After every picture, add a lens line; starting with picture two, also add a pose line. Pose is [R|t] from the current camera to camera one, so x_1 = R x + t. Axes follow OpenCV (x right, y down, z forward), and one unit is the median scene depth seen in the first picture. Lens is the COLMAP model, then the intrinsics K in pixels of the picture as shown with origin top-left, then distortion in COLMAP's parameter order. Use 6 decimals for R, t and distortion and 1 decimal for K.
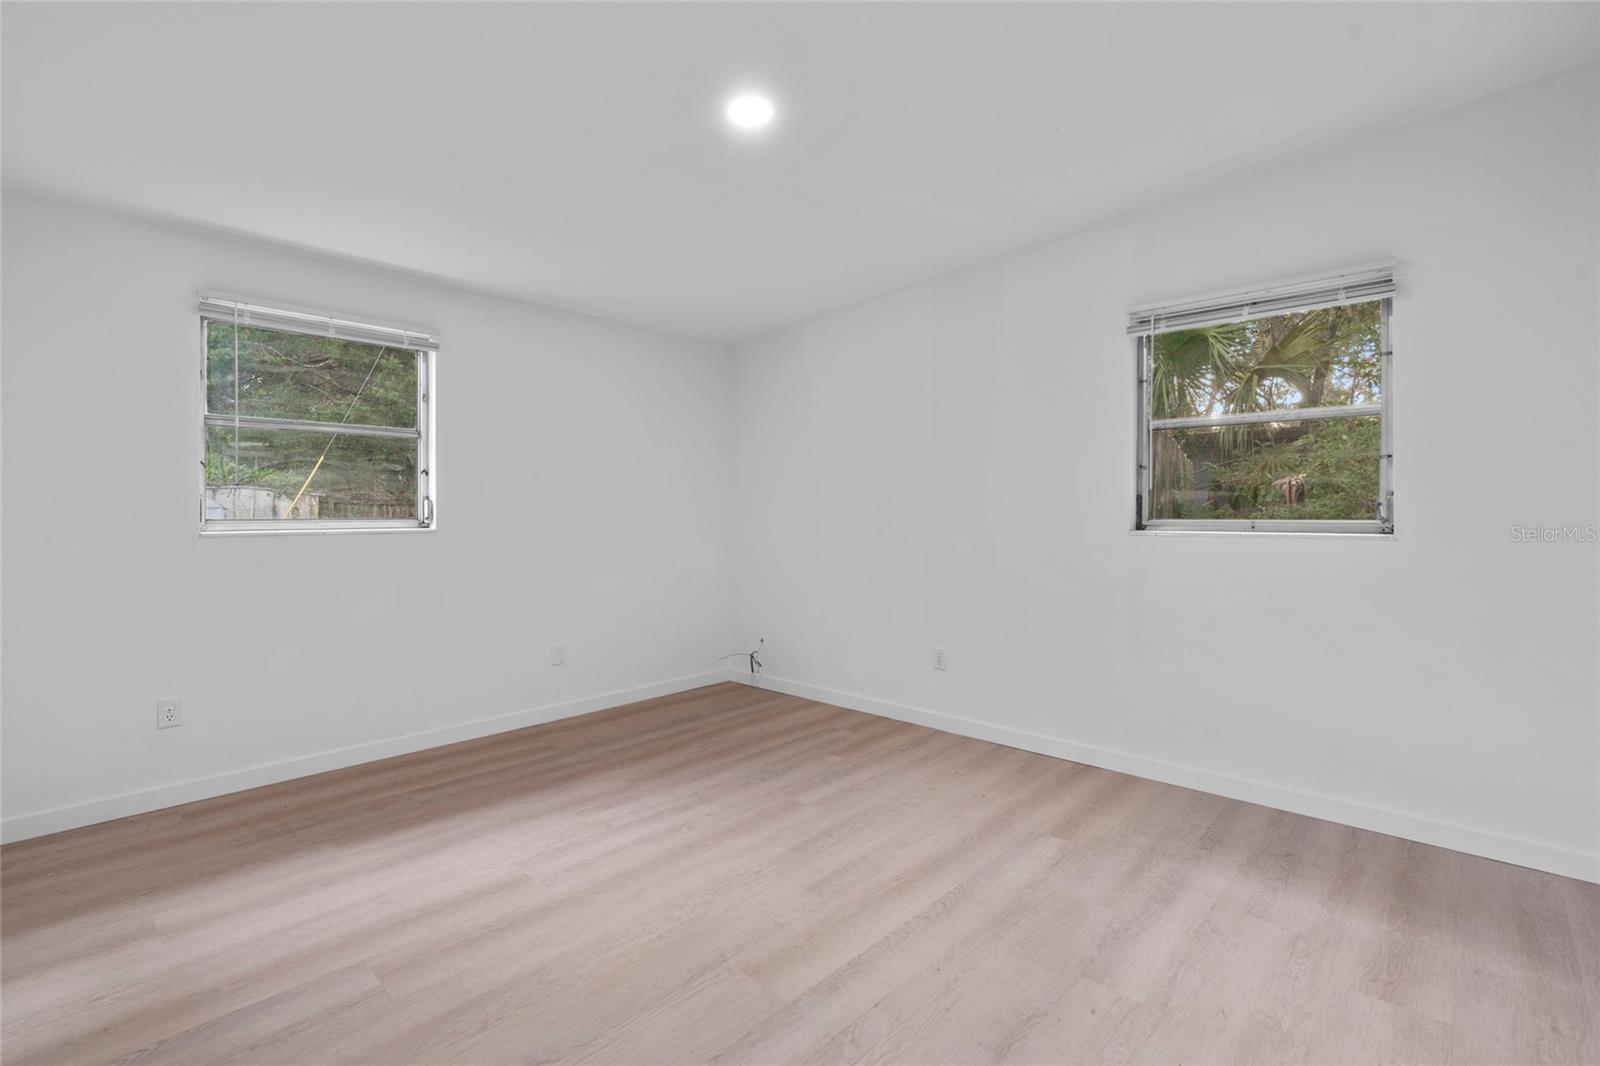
lens RADIAL K [[724.4, 0, 798.8], [0, 724.4, 522.7], [0, 0, 1]] dist [-0.007961, 0.001500]
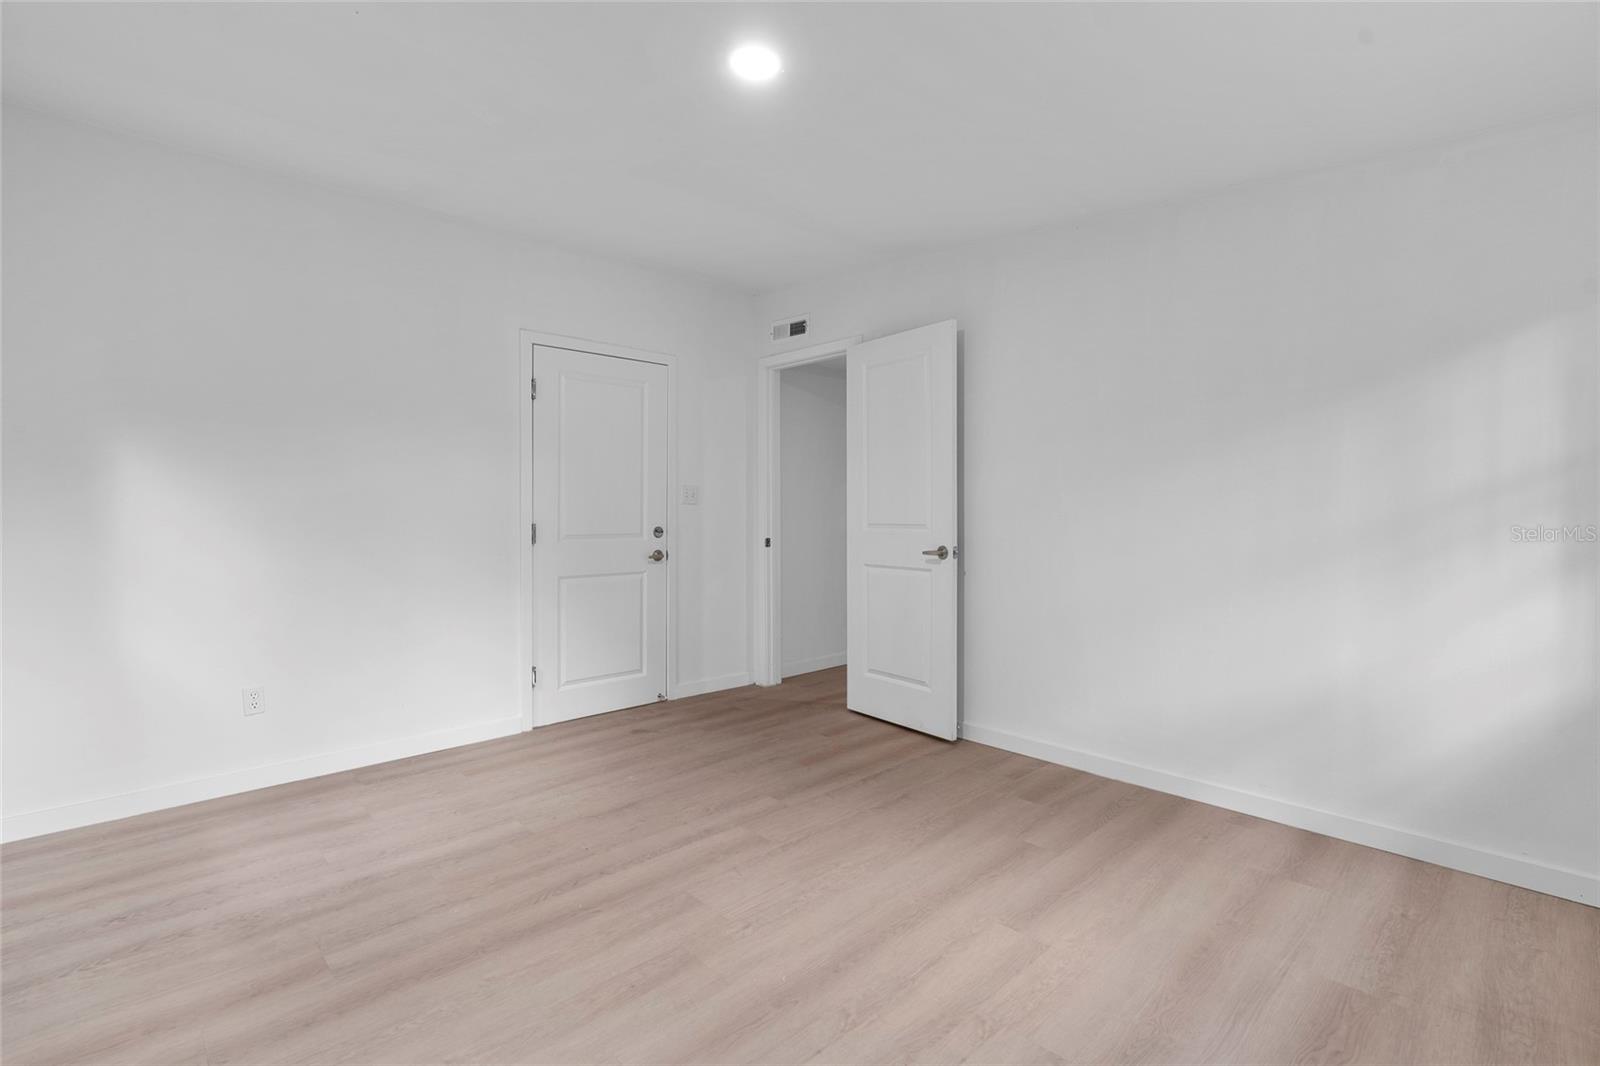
lens RADIAL K [[724.4, 0, 797.3], [0, 724.4, 525.4], [0, 0, 1]] dist [-0.007961, 0.001500]
pose [[-0.997973, 0.001402, 0.063616, -0.177702], [0.003625, 0.999387, 0.034834, -0.024443], [-0.063528, 0.034994, -0.997366, 1.908888]]
